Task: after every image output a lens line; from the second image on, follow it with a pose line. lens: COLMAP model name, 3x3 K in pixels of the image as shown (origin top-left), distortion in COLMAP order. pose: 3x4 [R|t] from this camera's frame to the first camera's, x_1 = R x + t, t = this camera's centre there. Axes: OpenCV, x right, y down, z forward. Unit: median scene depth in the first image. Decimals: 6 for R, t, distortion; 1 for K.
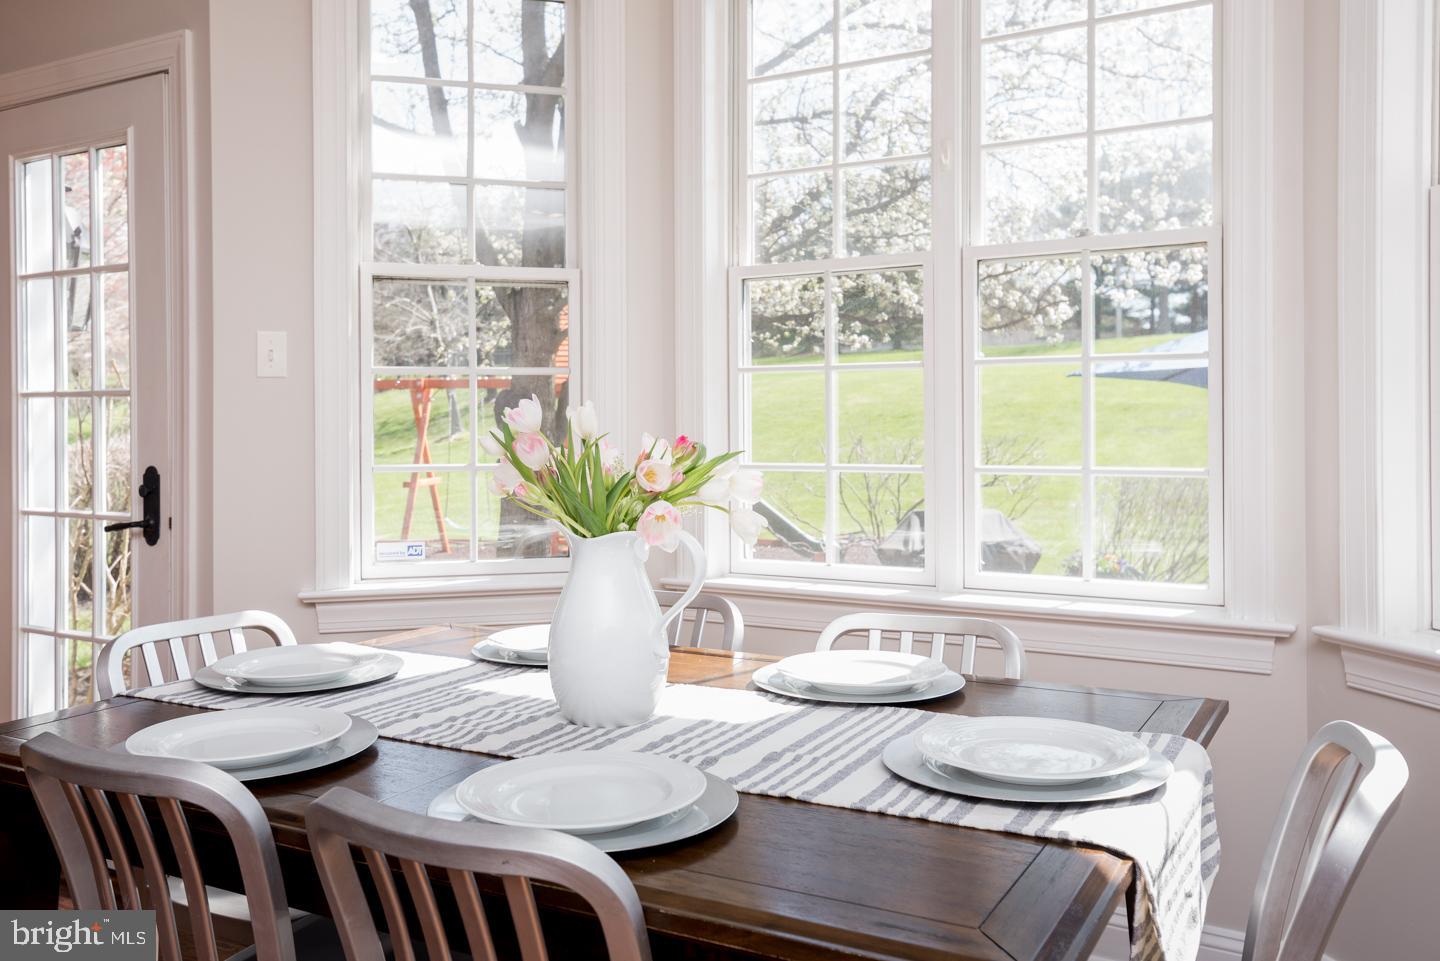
lens RADIAL K [[1174.0, 0, 720.0], [0, 1174.0, 480.5], [0, 0, 1]] dist [-0.000010, 0.000604]
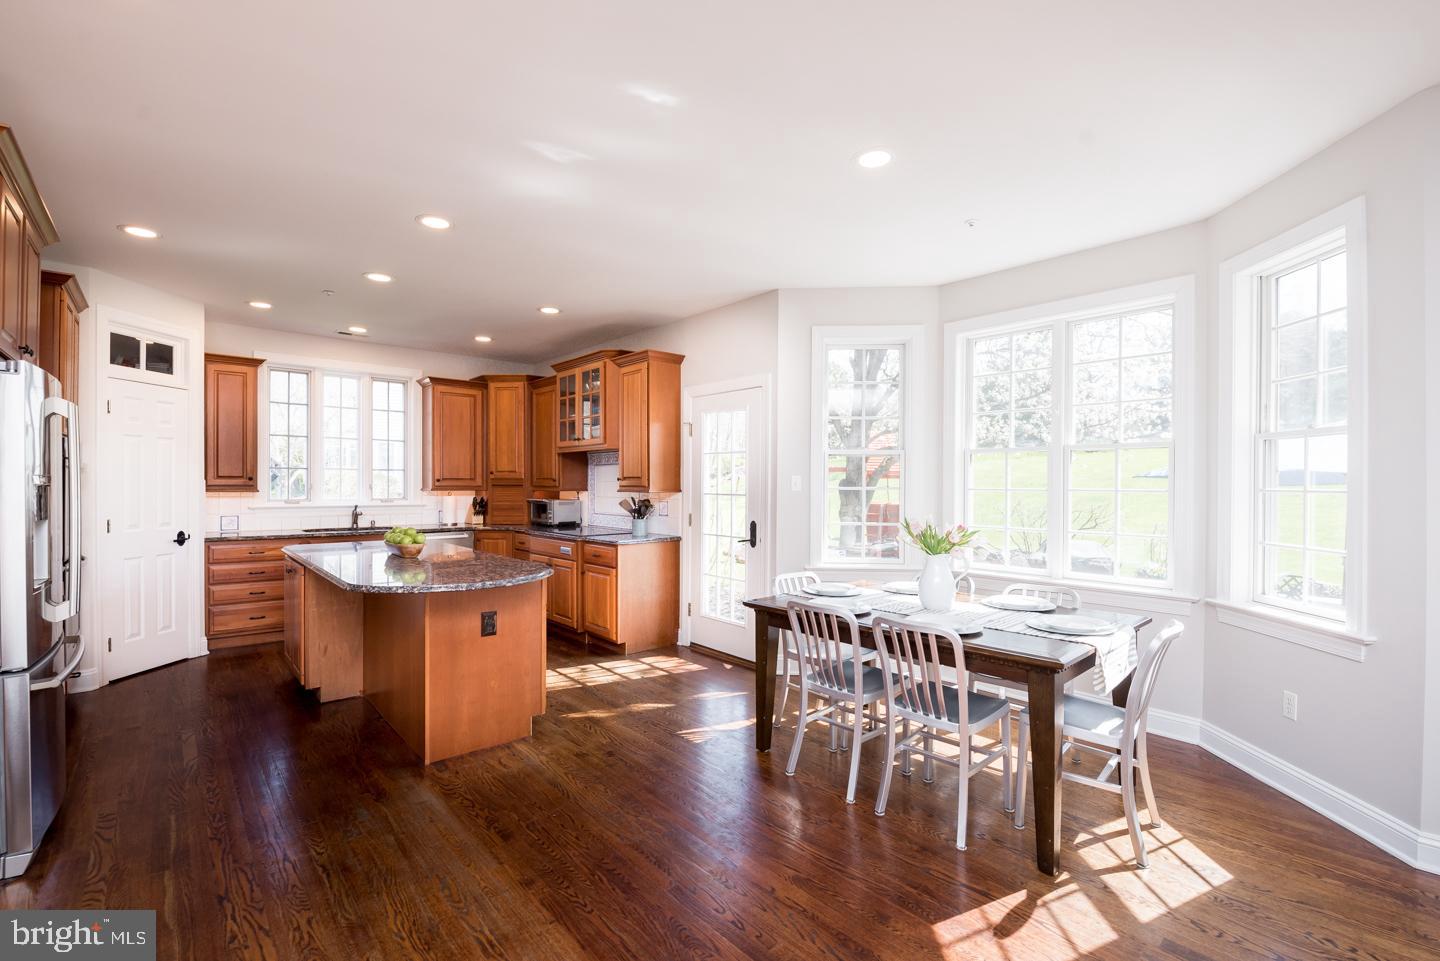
lens RADIAL K [[624.6, 0, 714.5], [0, 624.6, 491.9], [0, 0, 1]] dist [0.000587, -0.016820]
pose [[0.944147, 0.011534, -0.329323, -0.085820], [-0.021659, 0.999398, -0.027095, -0.055194], [0.328813, 0.032714, 0.943828, -0.713226]]
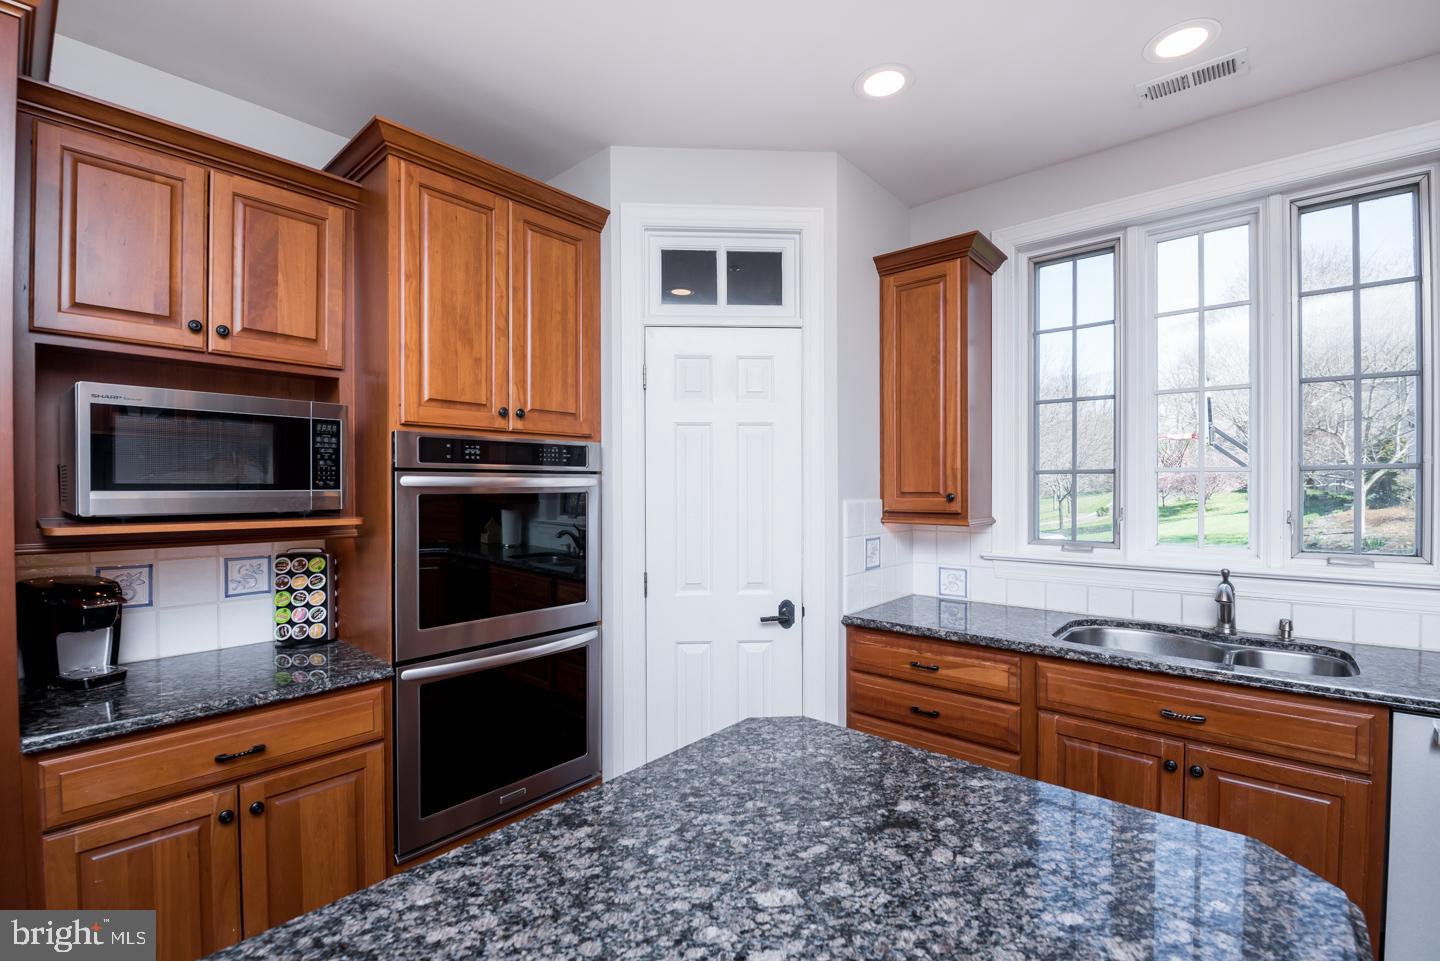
lens RADIAL K [[624.6, 0, 714.5], [0, 624.6, 491.9], [0, 0, 1]] dist [0.000587, -0.016820]
pose [[-0.195255, 0.013674, -0.980657, -1.440832], [-0.036663, 0.999102, 0.021231, -0.154368], [0.980067, 0.040099, -0.194579, 0.827869]]
